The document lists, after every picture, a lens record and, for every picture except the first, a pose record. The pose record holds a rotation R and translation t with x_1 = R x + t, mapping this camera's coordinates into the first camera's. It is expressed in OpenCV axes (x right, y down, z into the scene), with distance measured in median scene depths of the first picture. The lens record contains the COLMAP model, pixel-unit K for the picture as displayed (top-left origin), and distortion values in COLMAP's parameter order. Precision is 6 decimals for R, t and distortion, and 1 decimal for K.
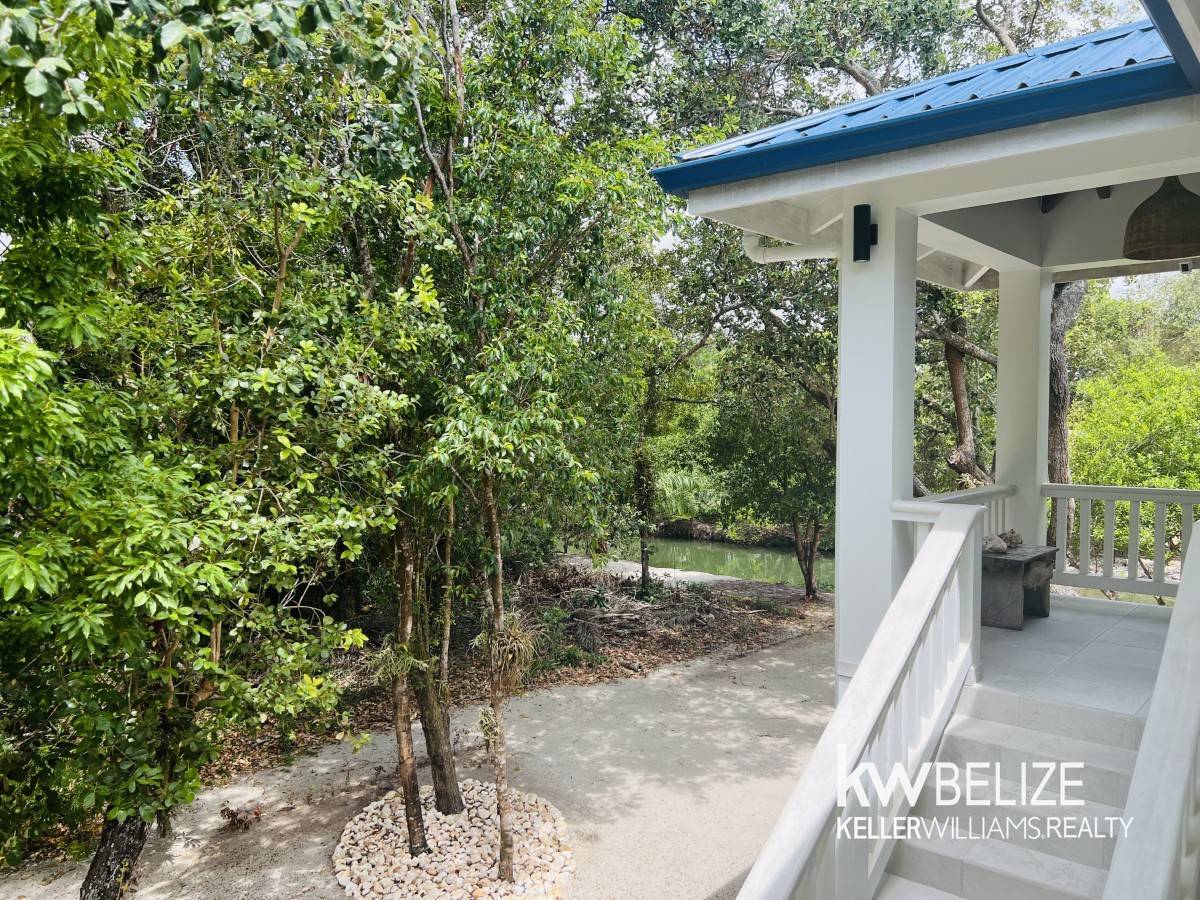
lens RADIAL K [[907.4, 0, 600.0], [0, 907.4, 450.0], [0, 0, 1]] dist [0.032720, -0.010218]
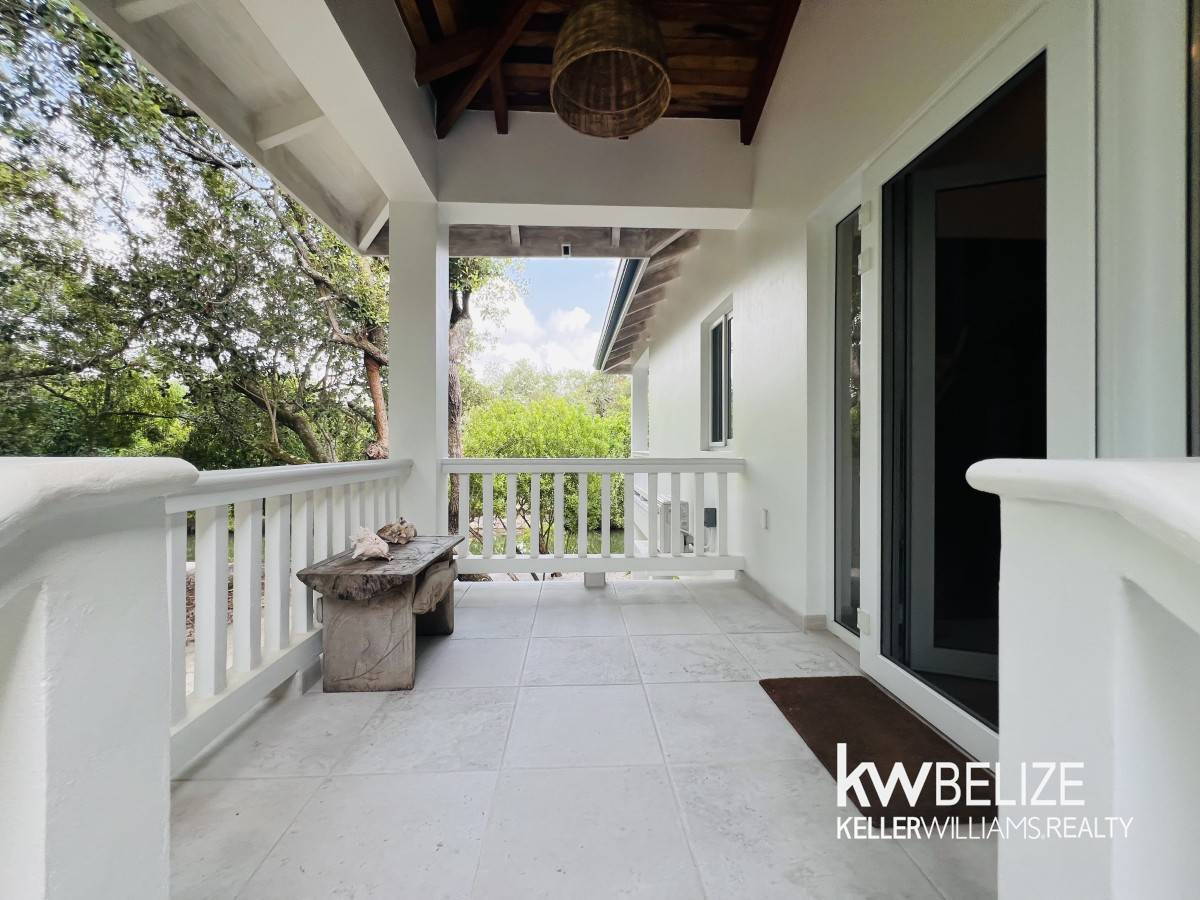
lens RADIAL K [[482.6, 0, 600.0], [0, 482.6, 450.0], [0, 0, 1]] dist [0.000958, 0.000233]
pose [[0.723115, -0.002905, 0.690721, 0.296969], [0.022592, 0.999556, -0.019448, 0.045469], [-0.690358, 0.029668, 0.722860, 0.610131]]
